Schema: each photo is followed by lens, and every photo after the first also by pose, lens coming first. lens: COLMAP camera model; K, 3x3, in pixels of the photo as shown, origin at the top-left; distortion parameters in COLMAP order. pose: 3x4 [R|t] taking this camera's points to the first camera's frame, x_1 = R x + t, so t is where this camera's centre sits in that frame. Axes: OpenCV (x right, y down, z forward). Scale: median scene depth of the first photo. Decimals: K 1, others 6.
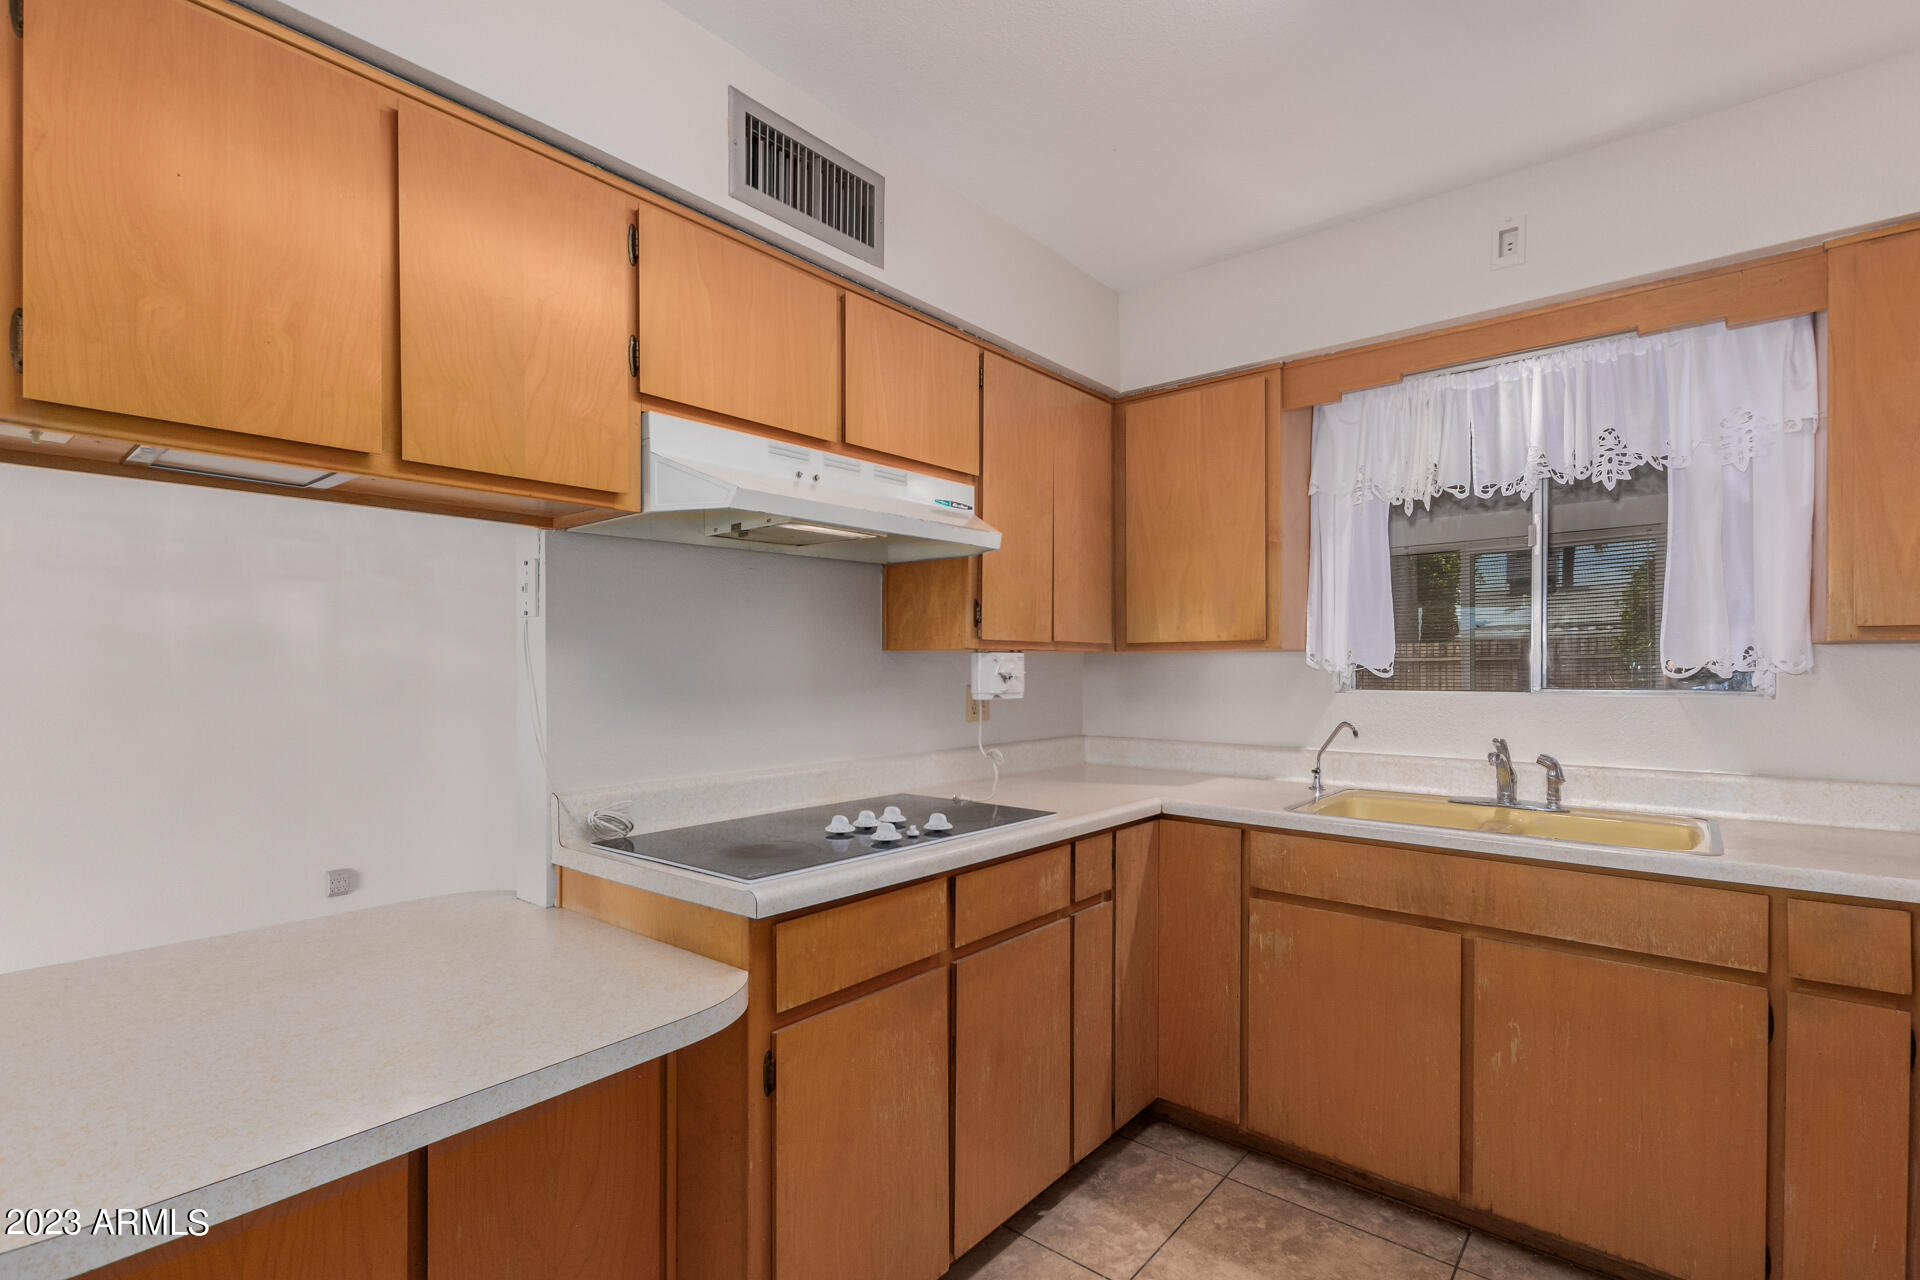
lens RADIAL K [[881.3, 0, 963.5], [0, 881.3, 670.8], [0, 0, 1]] dist [0.010746, -0.004572]
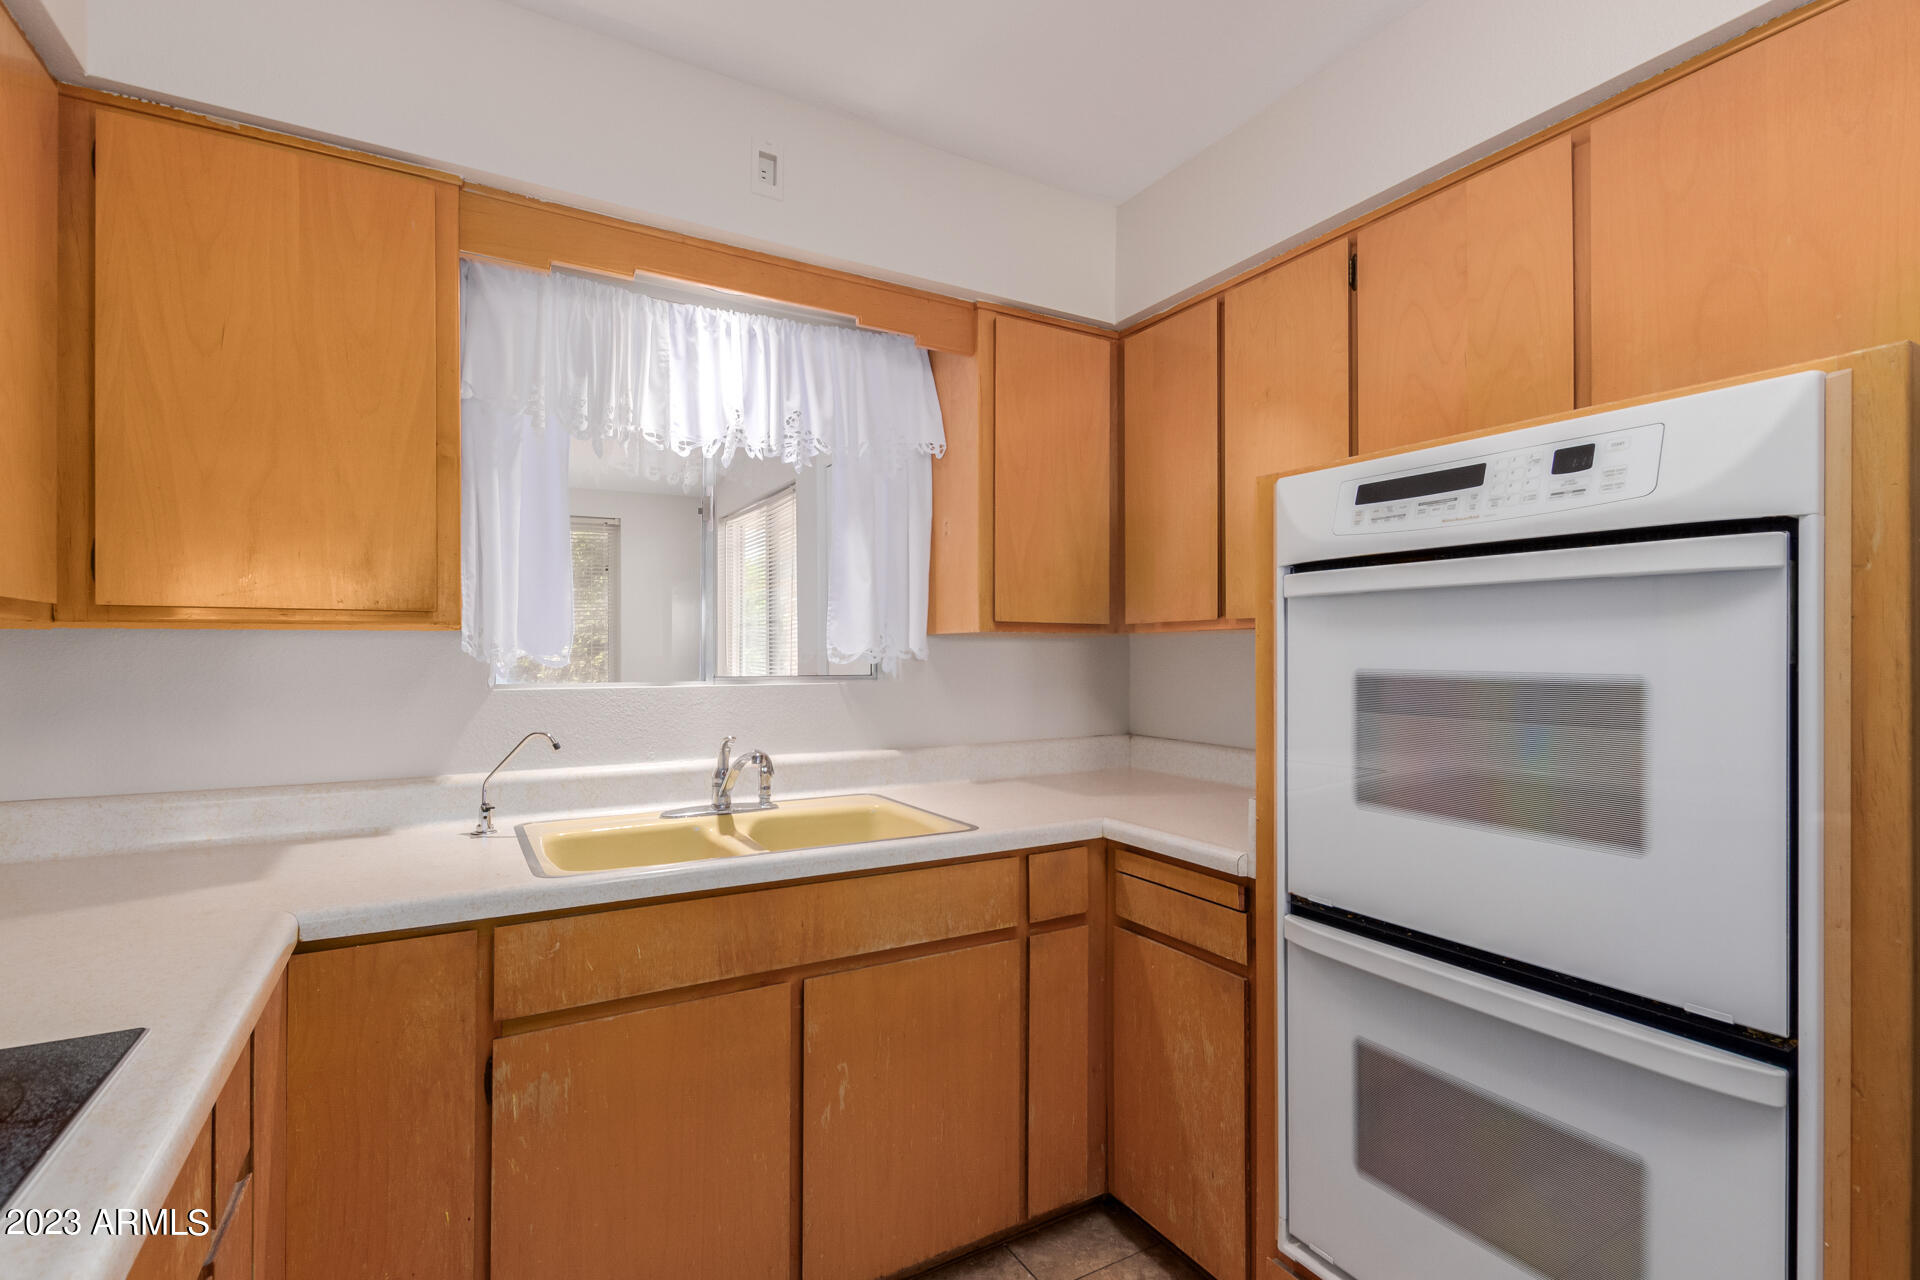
lens RADIAL K [[881.3, 0, 956.0], [0, 881.3, 649.1], [0, 0, 1]] dist [0.010746, -0.004572]
pose [[0.343663, 0.003328, 0.939087, -0.146606], [0.002262, 0.999988, -0.004372, -0.005910], [-0.939090, 0.003627, 0.343651, 0.552371]]
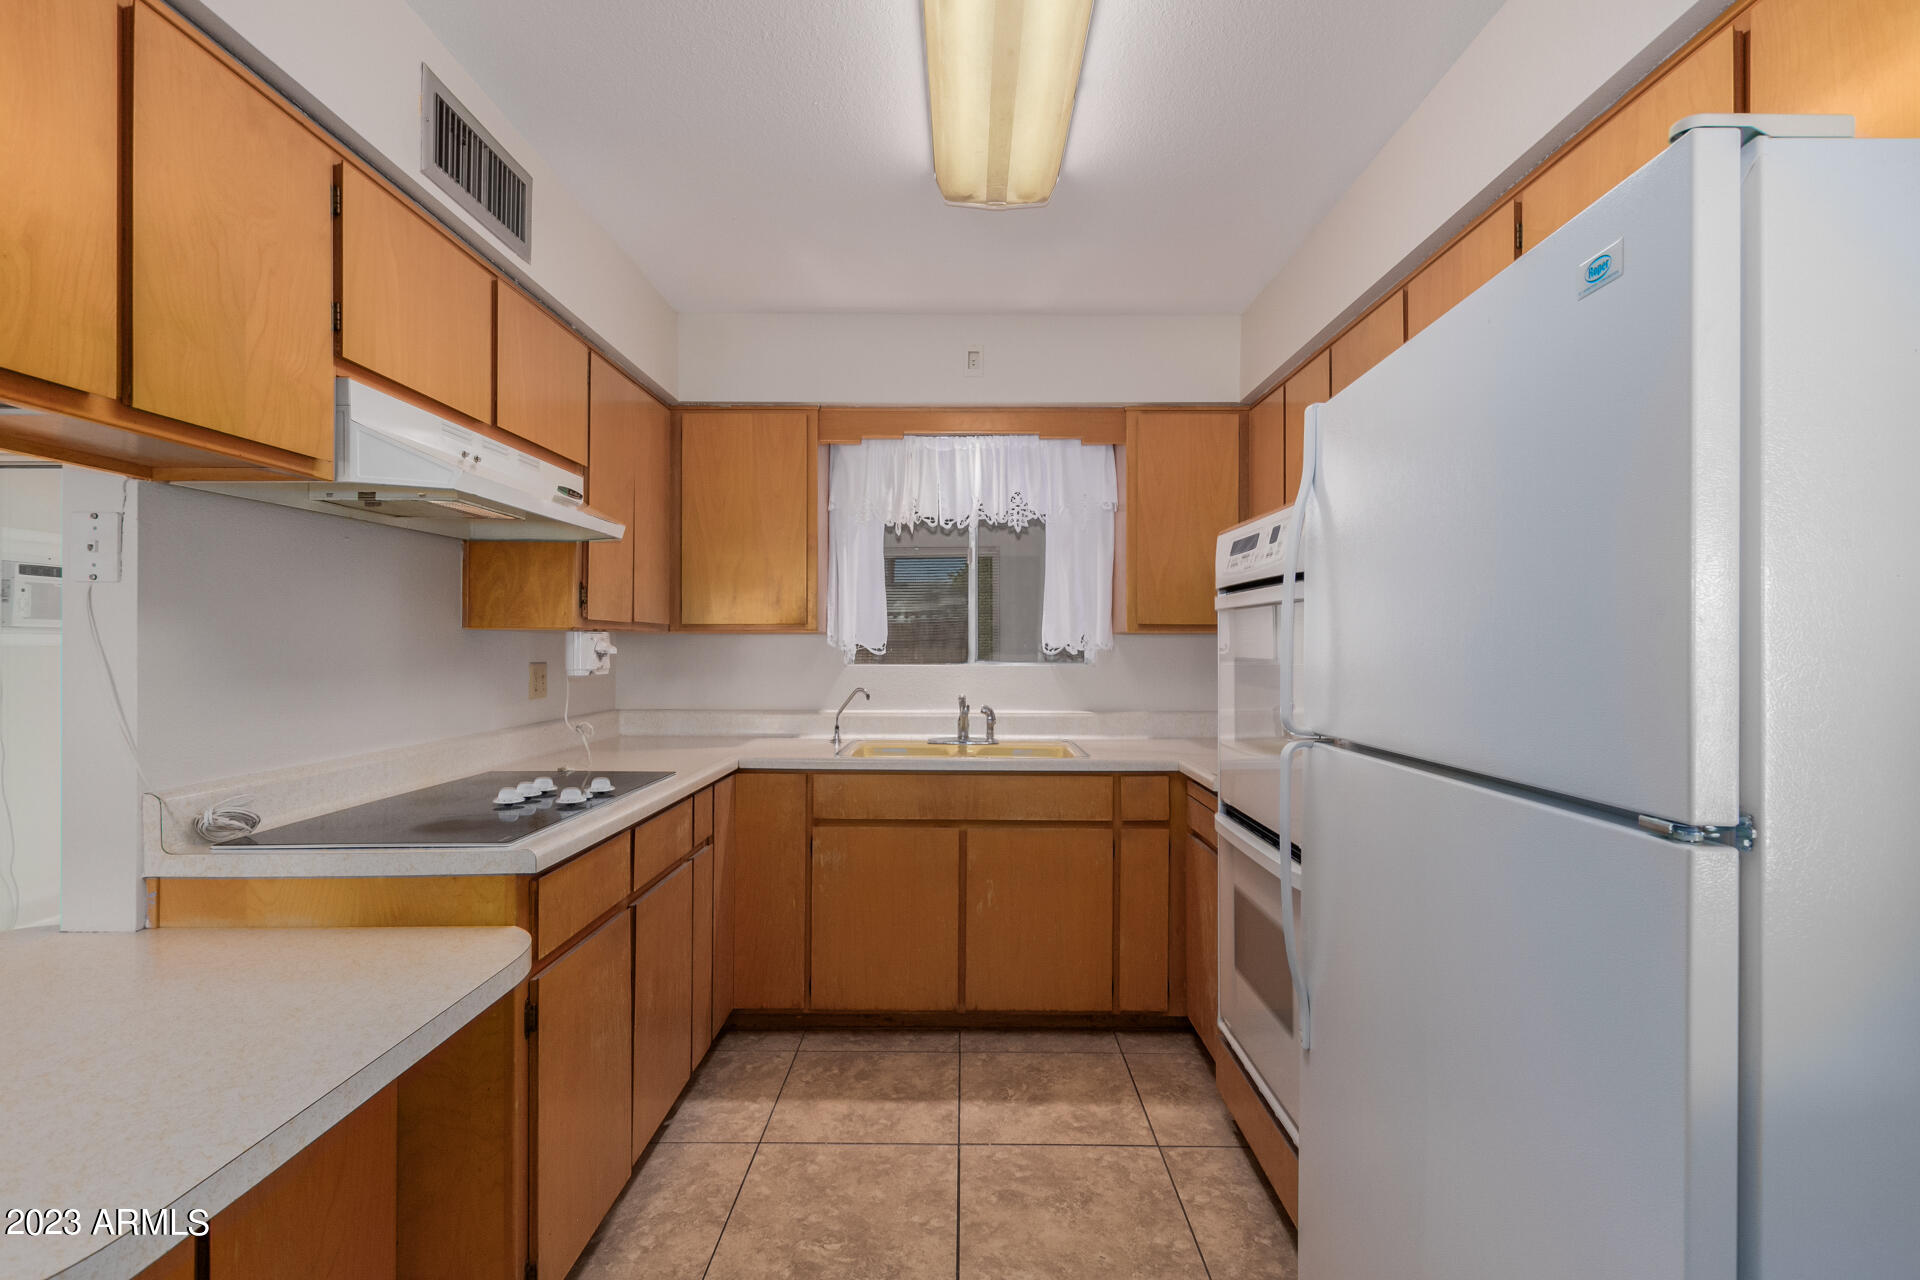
lens RADIAL K [[881.3, 0, 961.1], [0, 881.3, 644.5], [0, 0, 1]] dist [0.010746, -0.004572]
pose [[0.769618, 0.004488, 0.638489, -0.360253], [-0.000956, 0.999982, -0.005877, 0.001021], [-0.638504, 0.003912, 0.769609, -0.129354]]
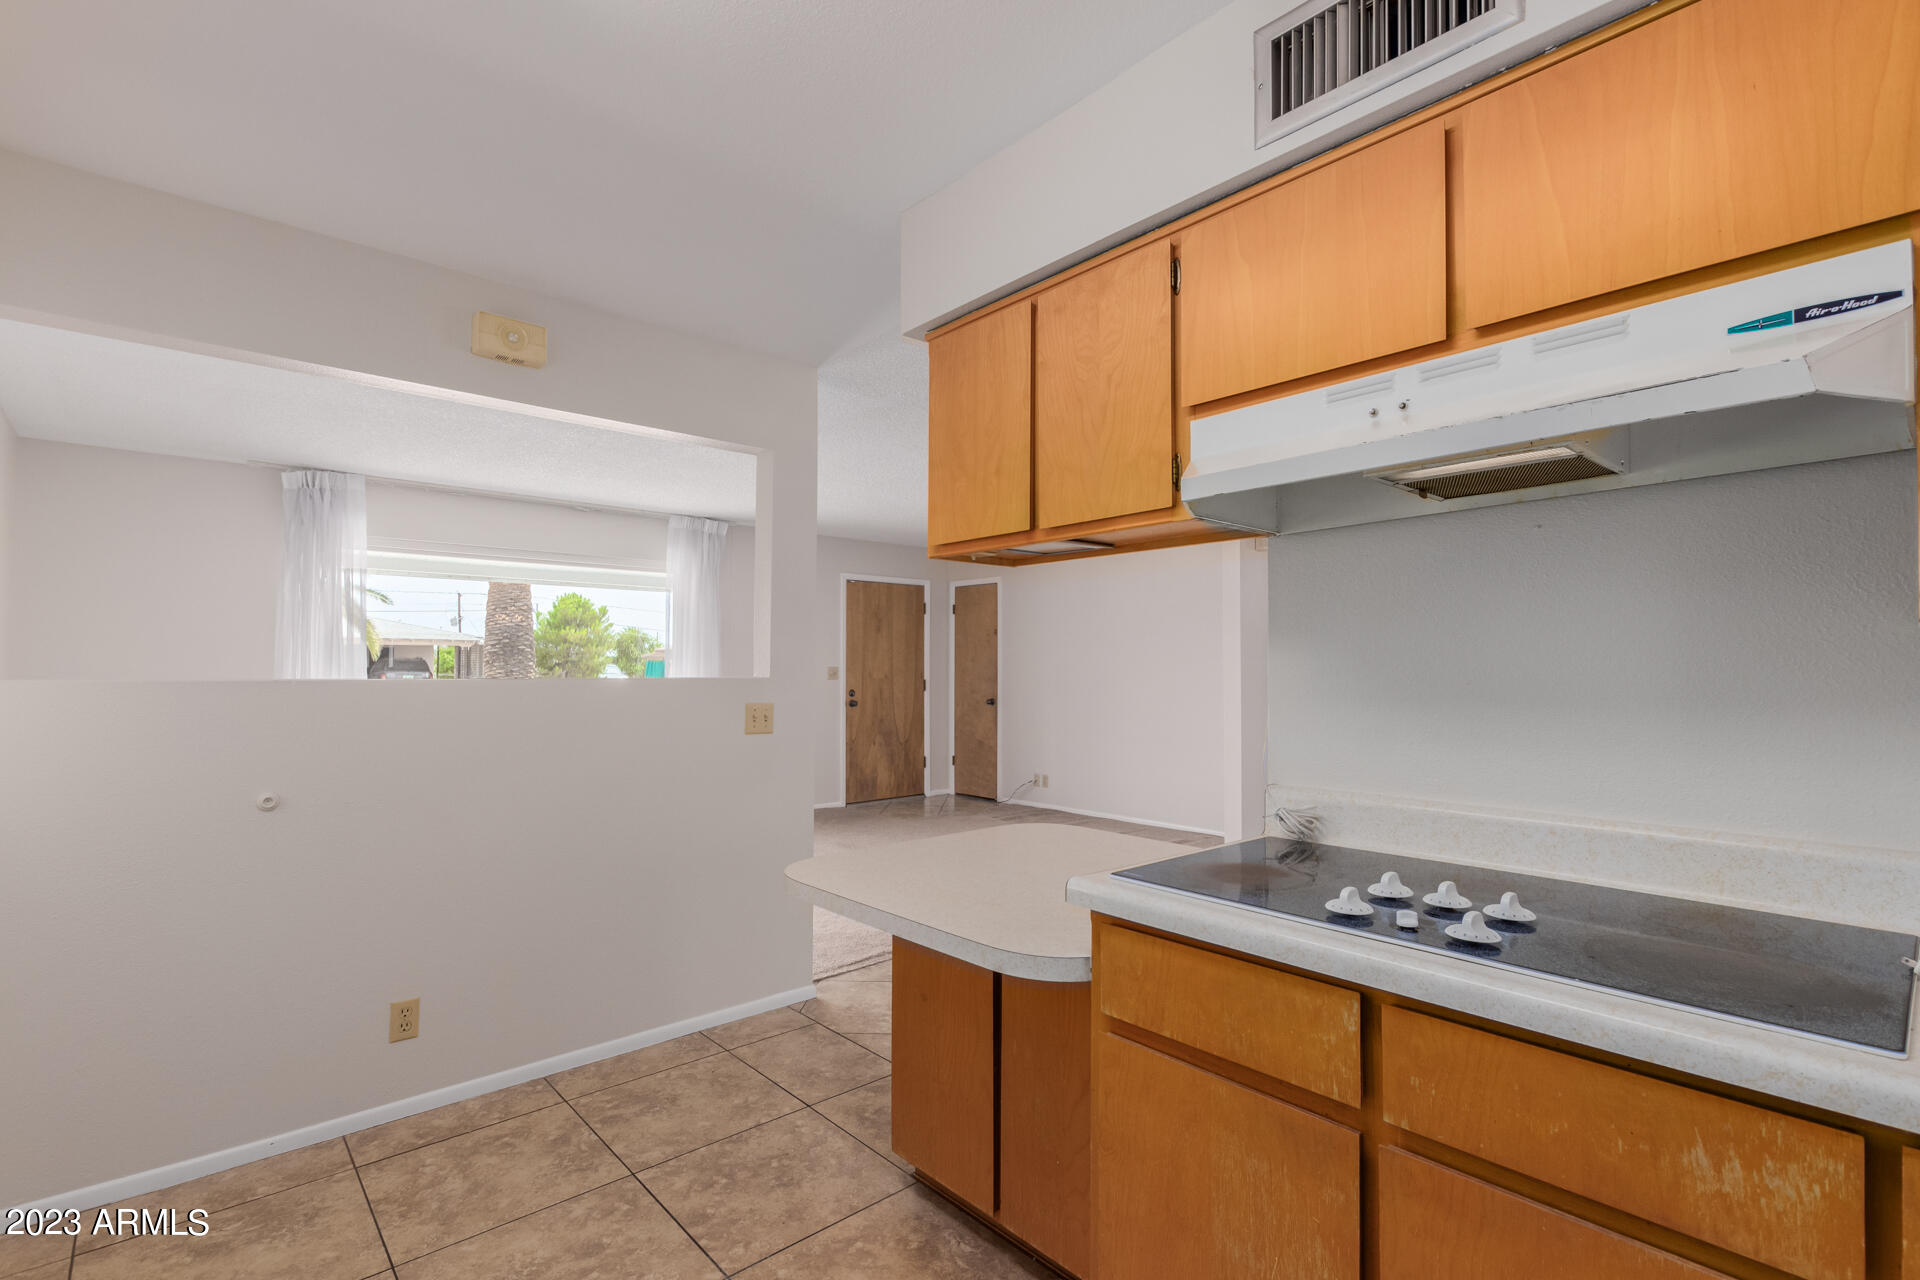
lens RADIAL K [[881.3, 0, 957.5], [0, 881.3, 649.6], [0, 0, 1]] dist [0.010746, -0.004572]
pose [[-0.150934, -0.018786, -0.988365, 0.566105], [-0.003004, 0.999824, -0.018545, -0.001458], [0.988539, 0.000170, -0.150964, 0.694748]]
